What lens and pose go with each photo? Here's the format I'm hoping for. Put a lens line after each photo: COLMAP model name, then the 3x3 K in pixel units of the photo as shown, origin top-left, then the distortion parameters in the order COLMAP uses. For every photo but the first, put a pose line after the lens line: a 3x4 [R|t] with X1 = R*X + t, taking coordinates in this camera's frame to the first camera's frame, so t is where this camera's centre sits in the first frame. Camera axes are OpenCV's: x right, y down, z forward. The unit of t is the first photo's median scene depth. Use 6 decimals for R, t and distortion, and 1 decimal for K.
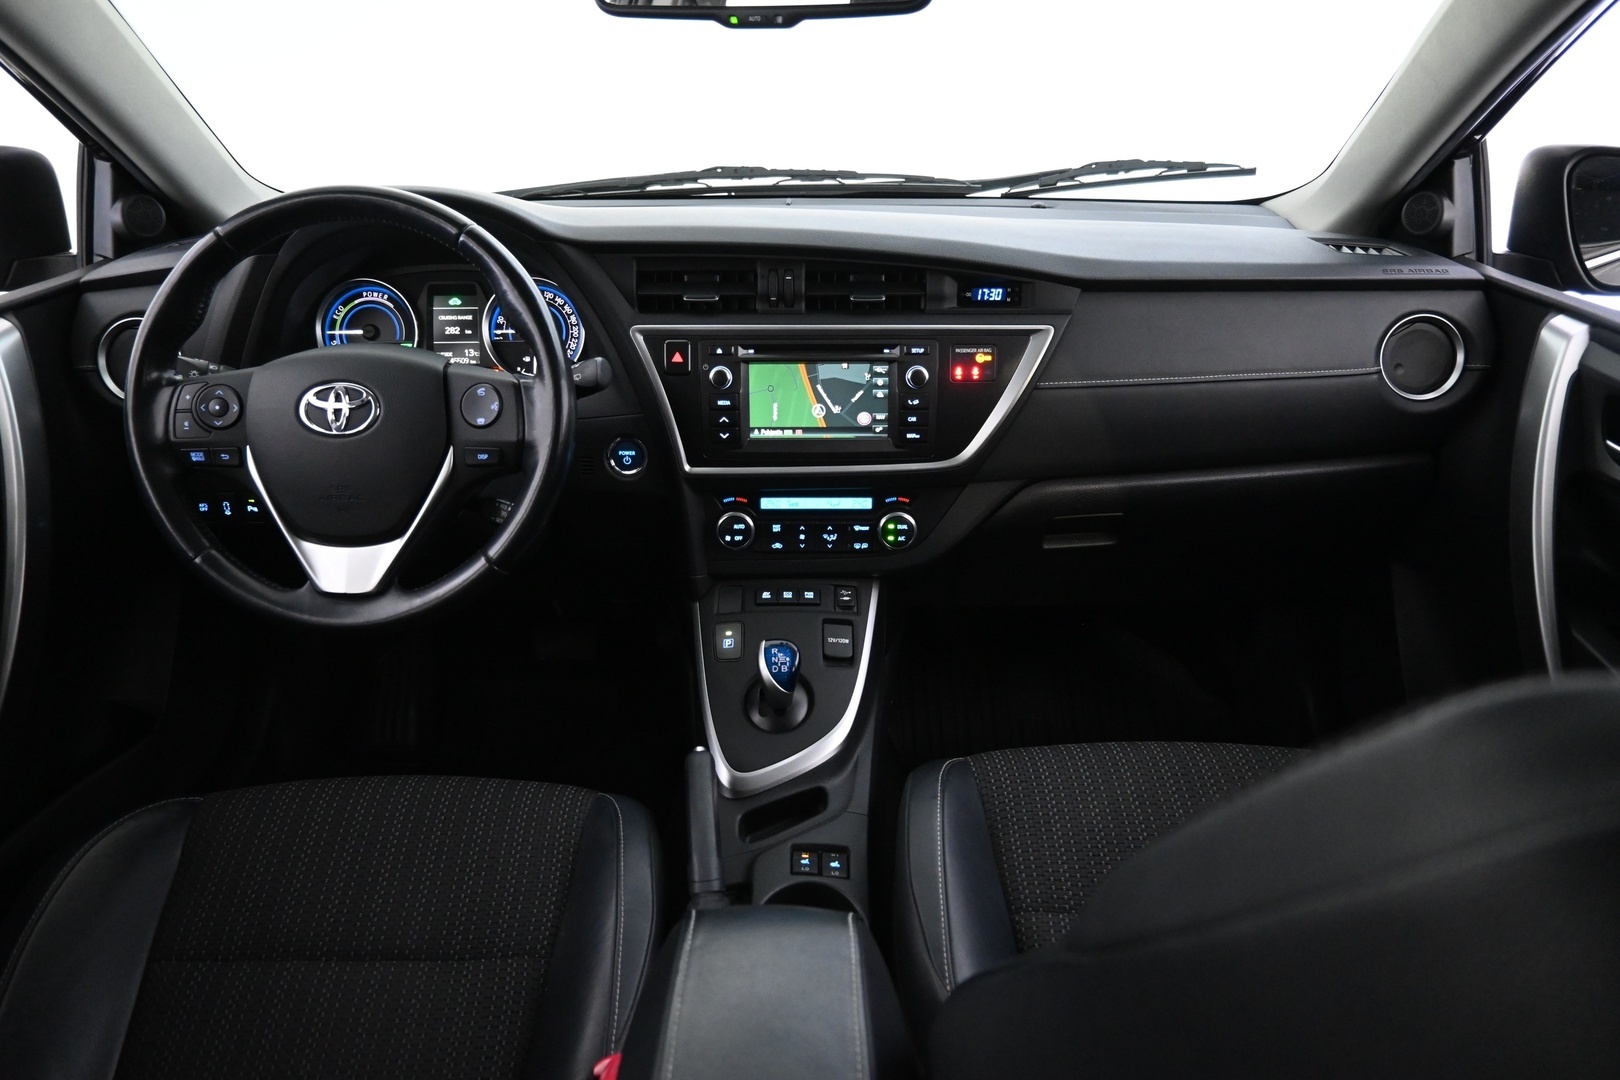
lens RADIAL K [[1084.7, 0, 807.2], [0, 1084.7, 543.9], [0, 0, 1]] dist [-0.002408, -0.001894]
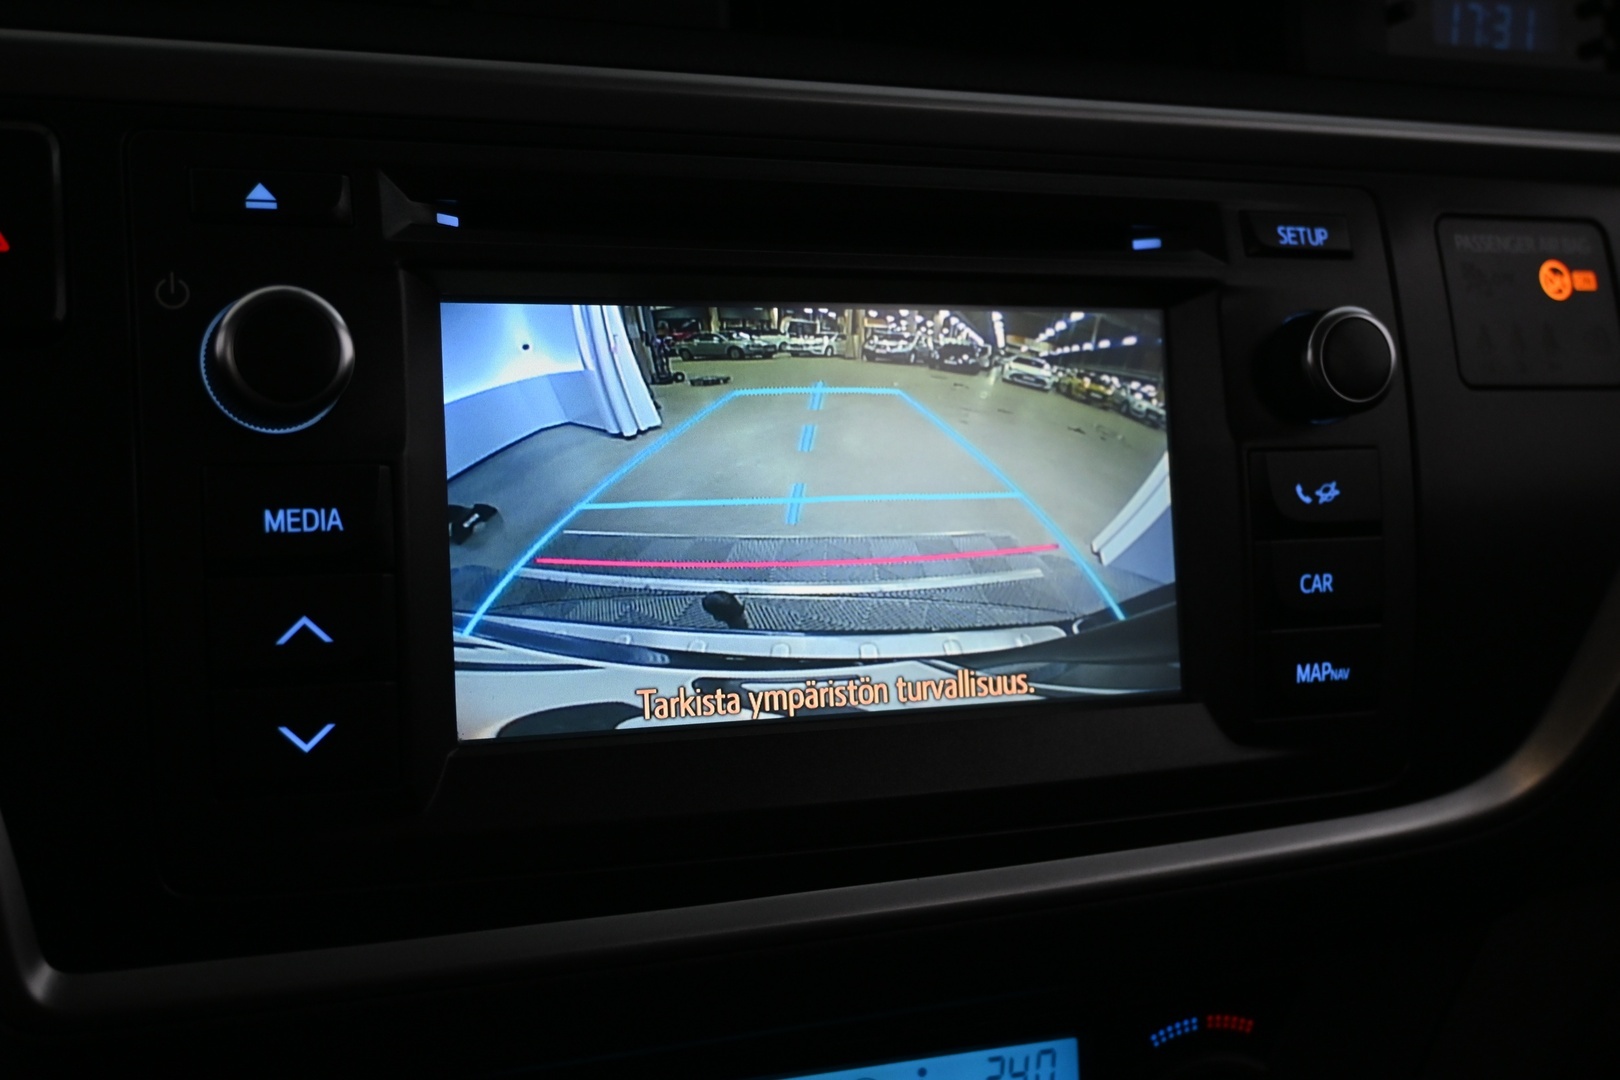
lens RADIAL K [[1938.6, 0, 800.2], [0, 1938.6, 541.9], [0, 0, 1]] dist [0.003343, 0.000000]
pose [[0.926422, -0.028574, 0.375401, -0.113242], [0.129731, 0.960276, -0.247061, -0.049457], [-0.353429, 0.277584, 0.893328, 0.720974]]
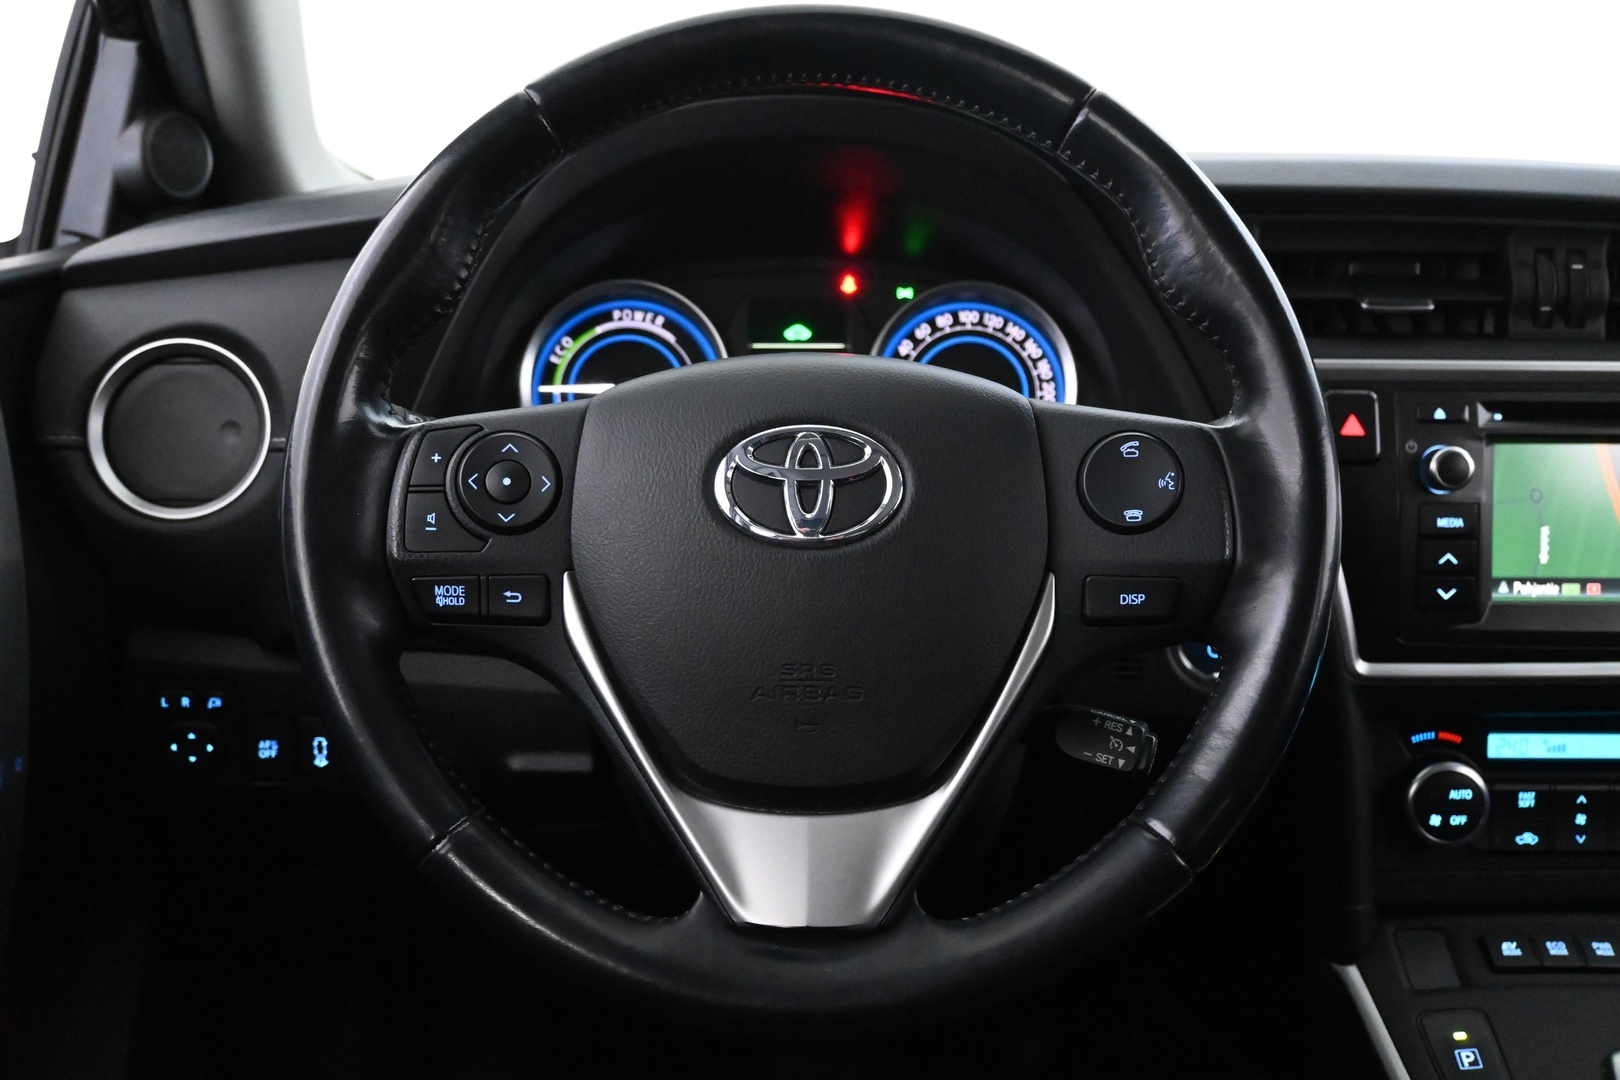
lens RADIAL K [[1727.5, 0, 817.3], [0, 1727.5, 540.4], [0, 0, 1]] dist [0.000486, 0.000000]
pose [[0.999704, 0.007344, 0.023184, -0.361178], [-0.002494, 0.979242, -0.202681, 0.028295], [-0.024191, 0.202563, 0.978970, 0.277269]]
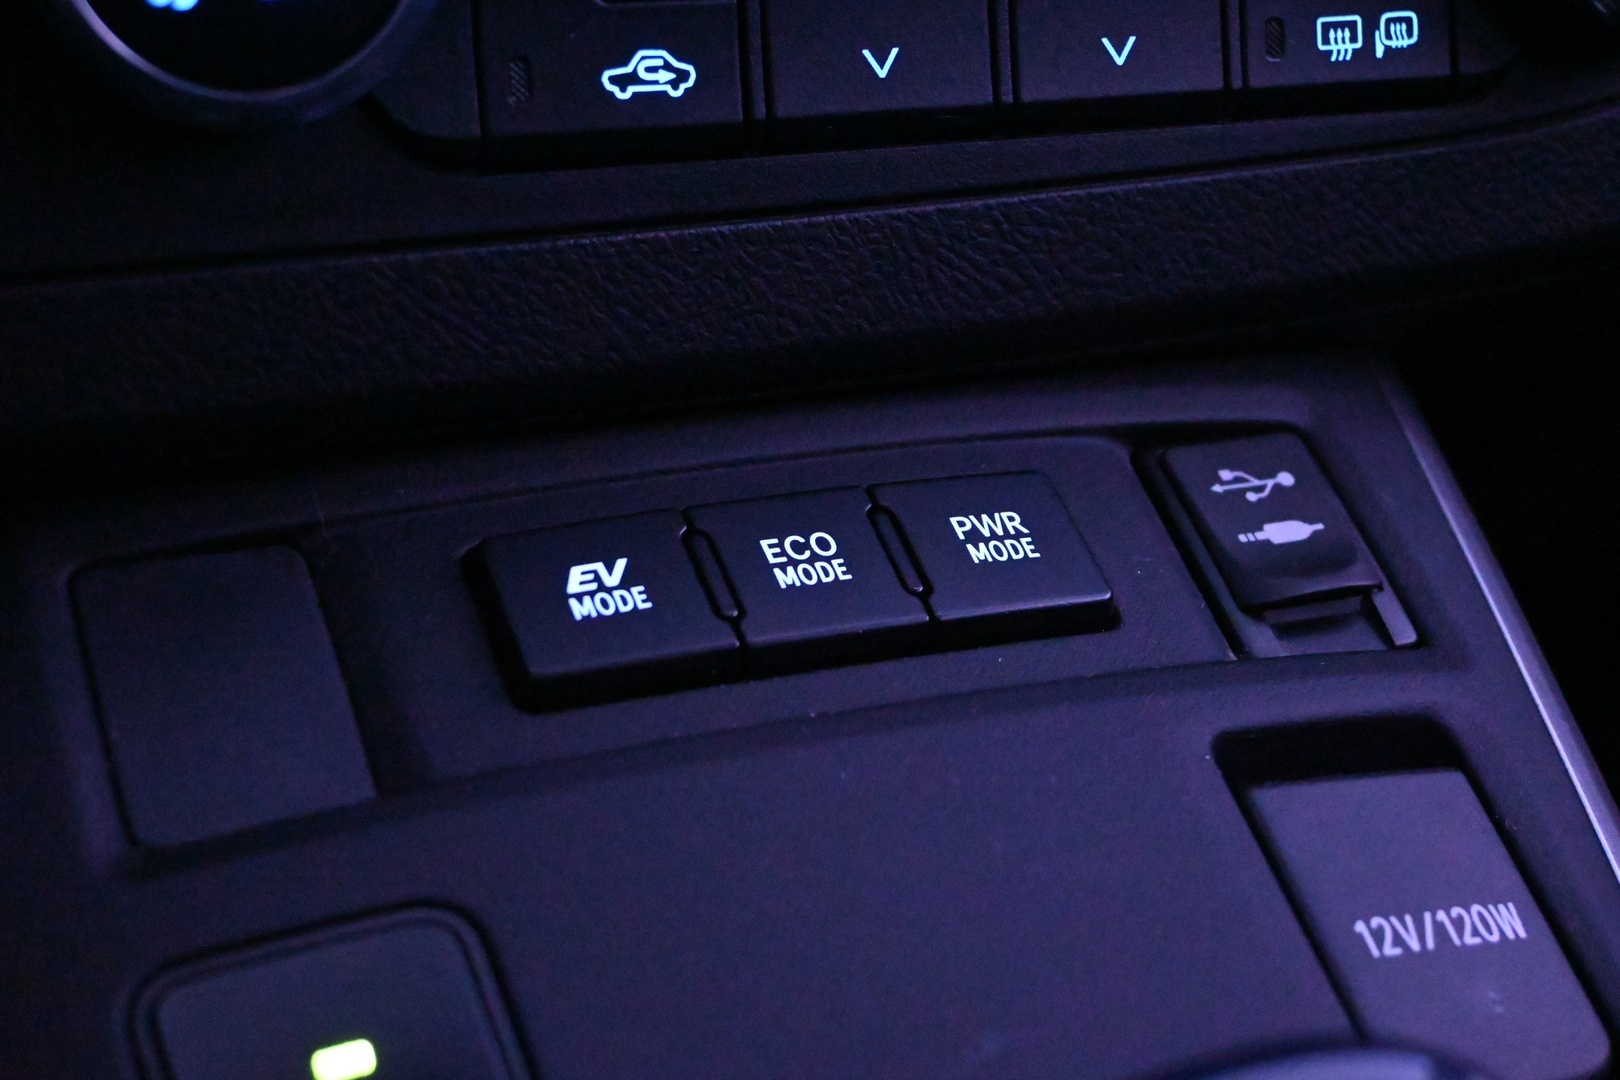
lens RADIAL K [[2757.3, 0, 800.7], [0, 2757.3, 542.7], [0, 0, 1]] dist [-0.023167, 0.000000]
pose [[0.922582, -0.118943, 0.367008, -0.116238], [0.126001, 0.992019, 0.004763, 0.046111], [-0.364646, 0.041849, 0.930205, 0.798967]]
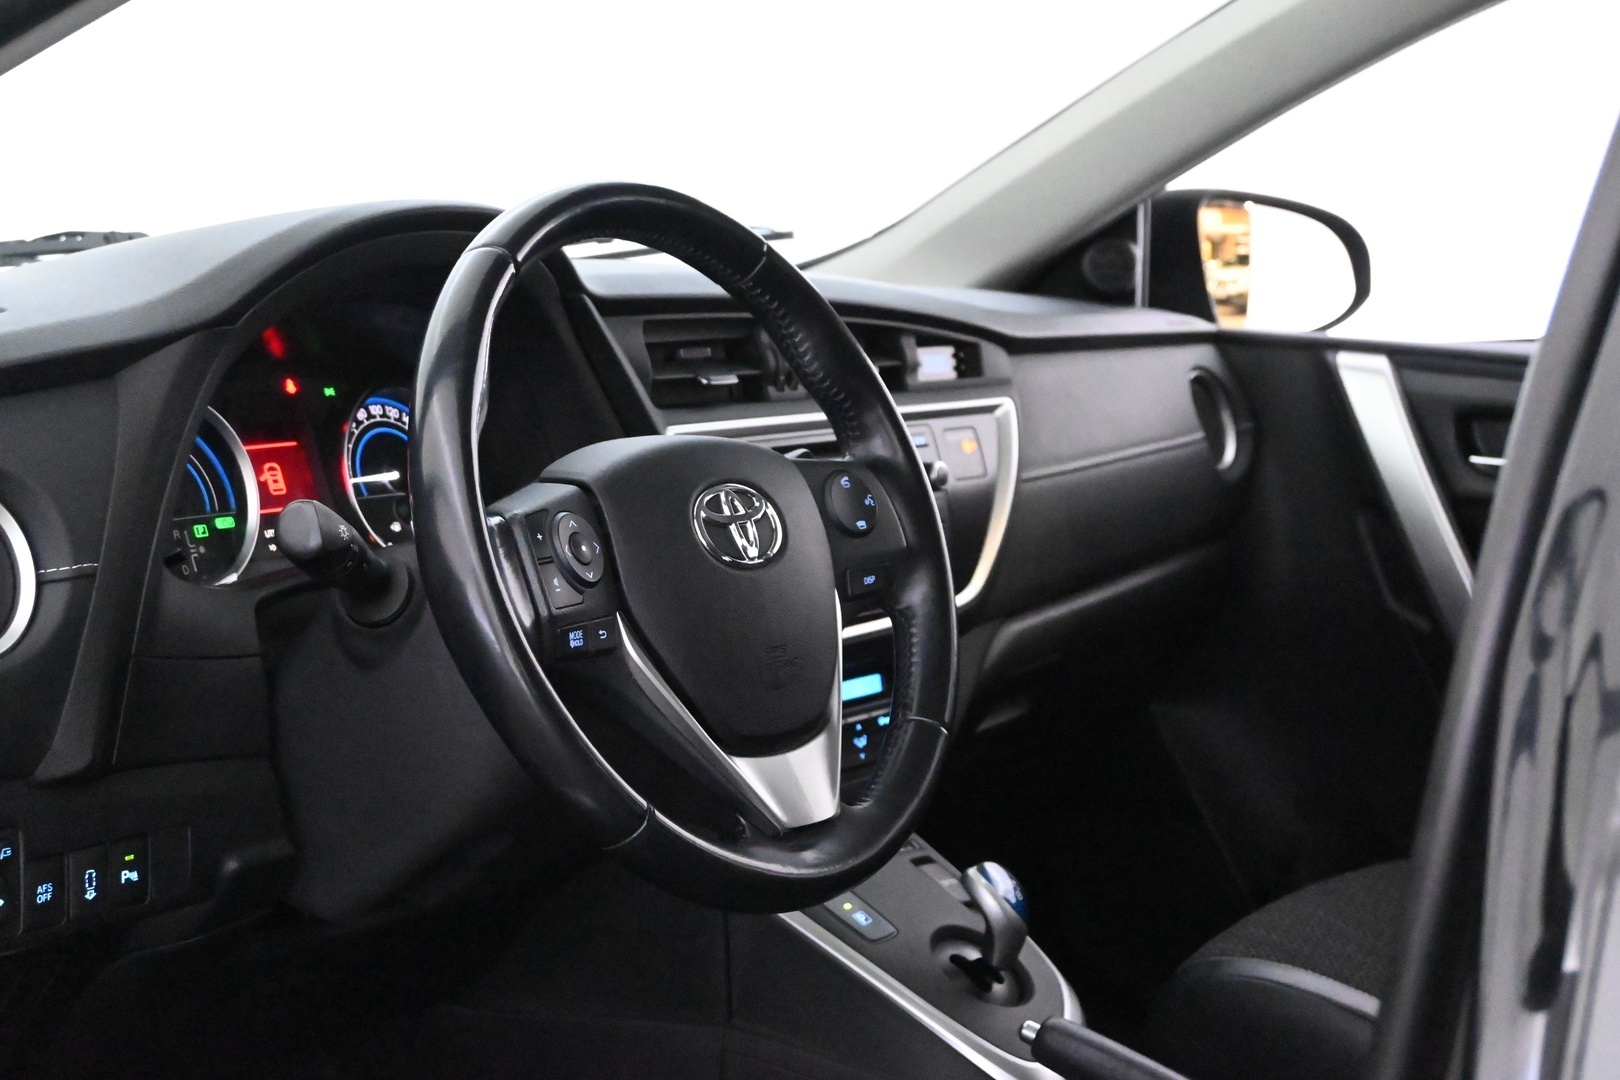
lens RADIAL K [[2739.8, 0, 809.2], [0, 2739.8, 537.3], [0, 0, 1]] dist [-0.037809, 0.000000]
pose [[0.562664, -0.086659, 0.822131, -1.355577], [0.306736, 0.945384, -0.110278, 0.050019], [-0.767673, 0.314227, 0.558515, 0.096217]]
